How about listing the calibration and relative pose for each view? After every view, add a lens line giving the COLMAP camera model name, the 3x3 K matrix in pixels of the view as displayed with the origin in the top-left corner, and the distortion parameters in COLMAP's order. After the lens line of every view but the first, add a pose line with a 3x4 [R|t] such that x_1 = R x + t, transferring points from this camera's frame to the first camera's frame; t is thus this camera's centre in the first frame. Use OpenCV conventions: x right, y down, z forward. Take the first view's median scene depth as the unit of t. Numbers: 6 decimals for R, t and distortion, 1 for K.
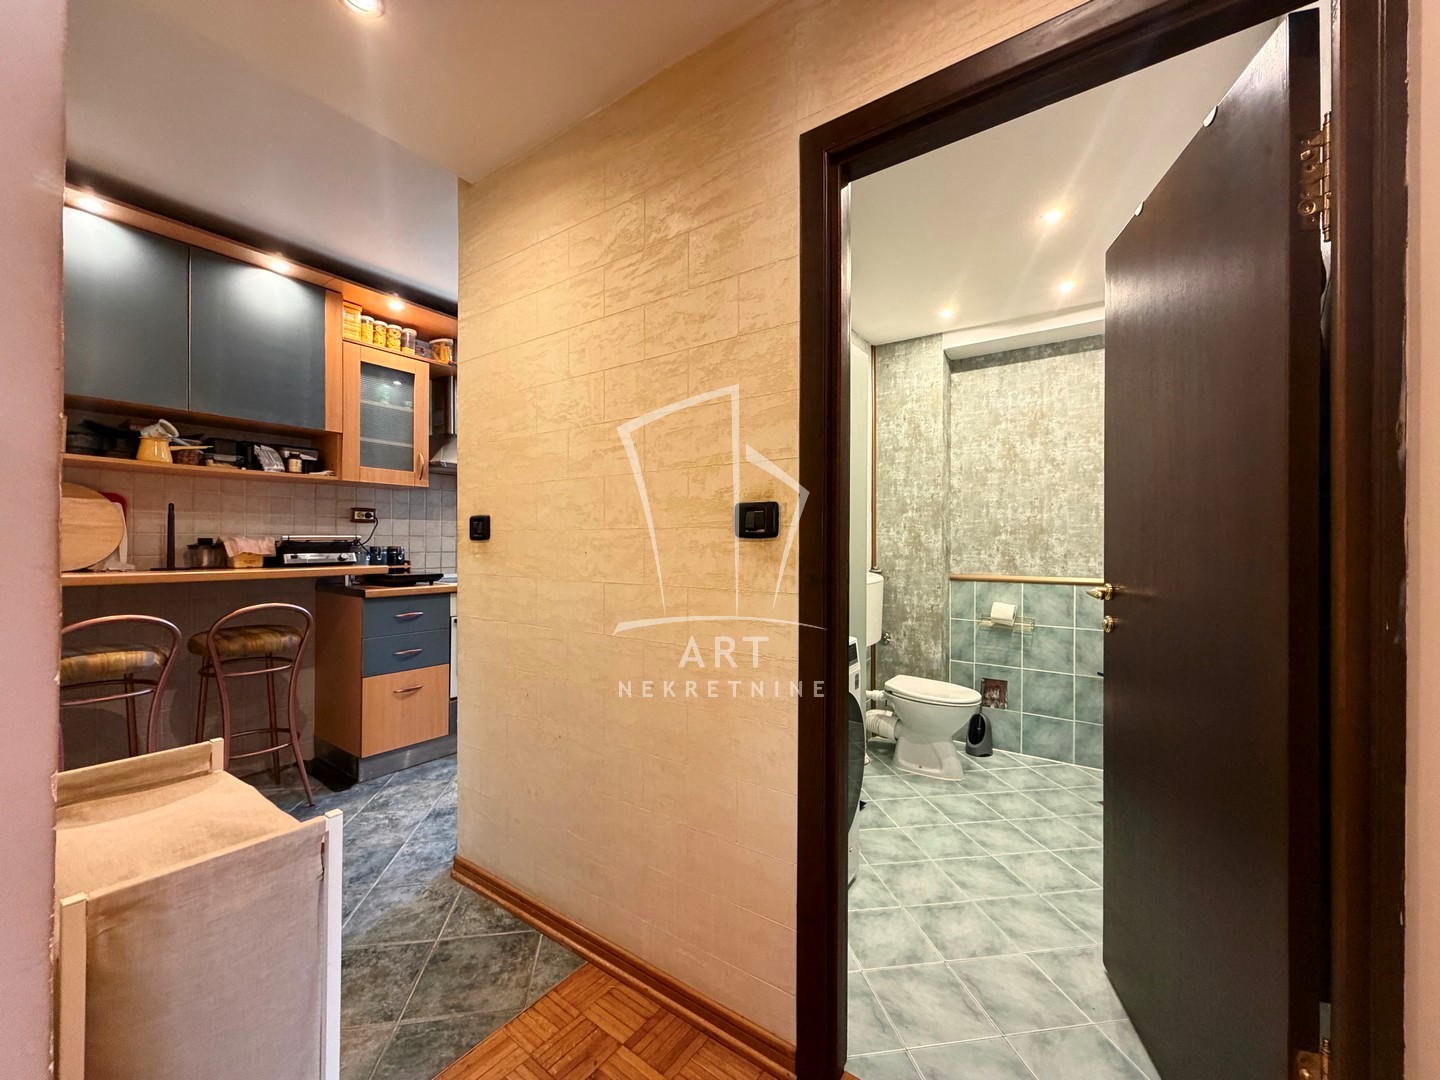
lens RADIAL K [[576.2, 0, 711.9], [0, 576.2, 538.3], [0, 0, 1]] dist [-0.003044, -0.000045]
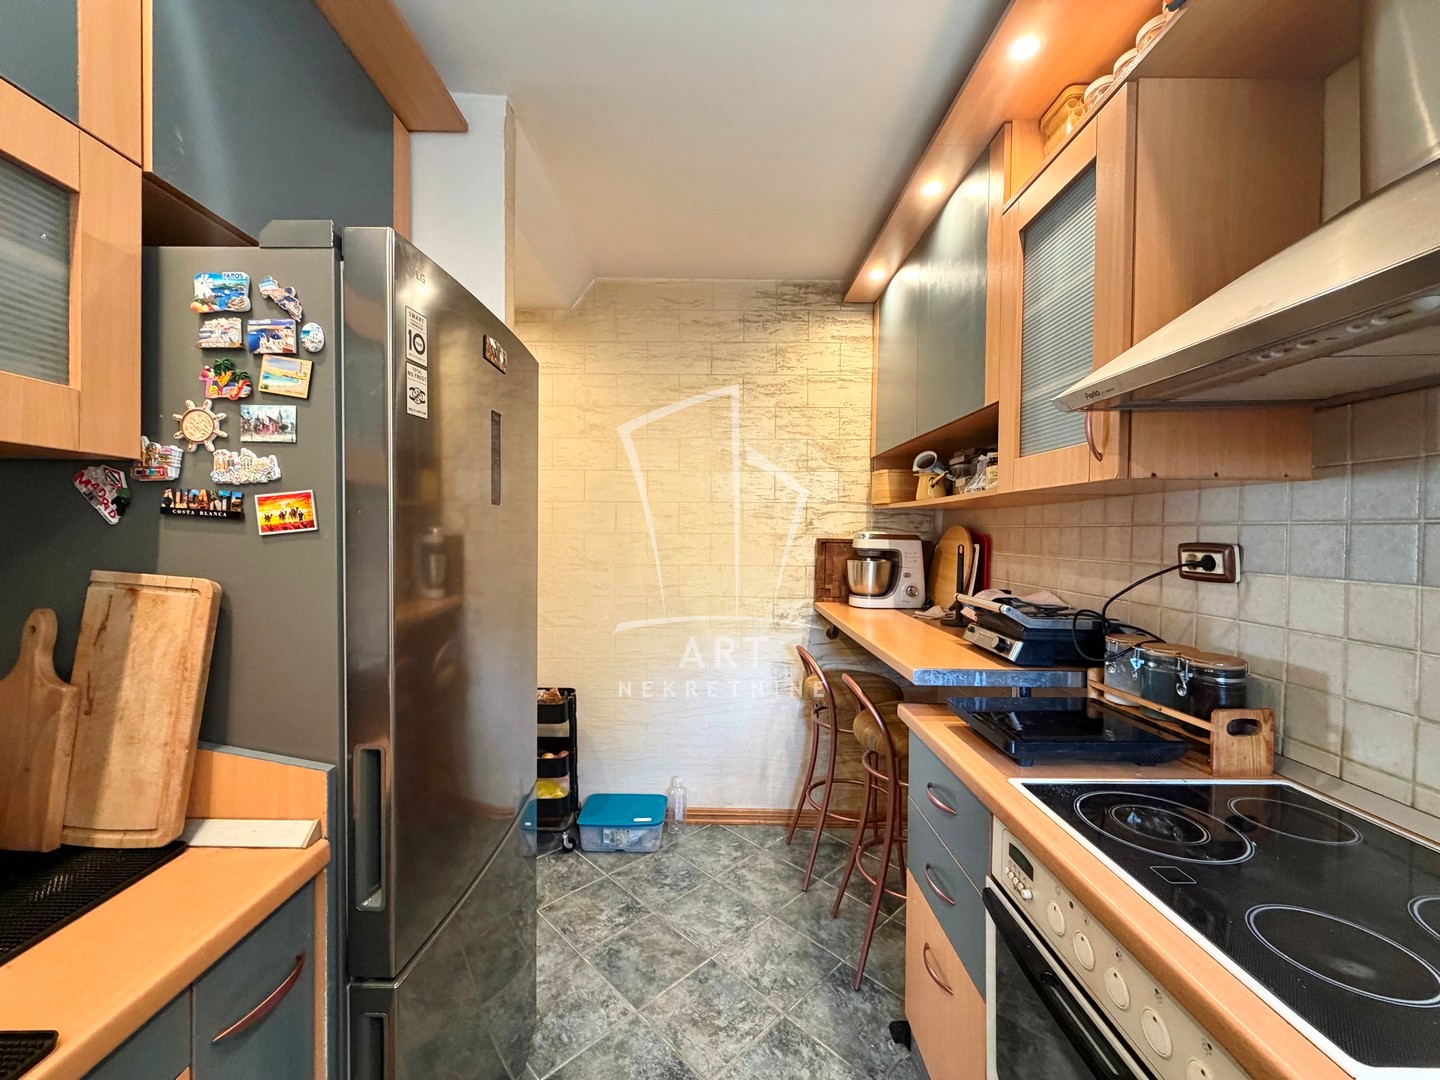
lens RADIAL K [[576.2, 0, 711.9], [0, 576.2, 538.3], [0, 0, 1]] dist [-0.003044, -0.000045]
pose [[-0.810947, -0.001695, -0.585117, -0.070417], [-0.008284, 0.999929, 0.008585, -0.032529], [0.585061, 0.011809, -0.810904, 0.648176]]
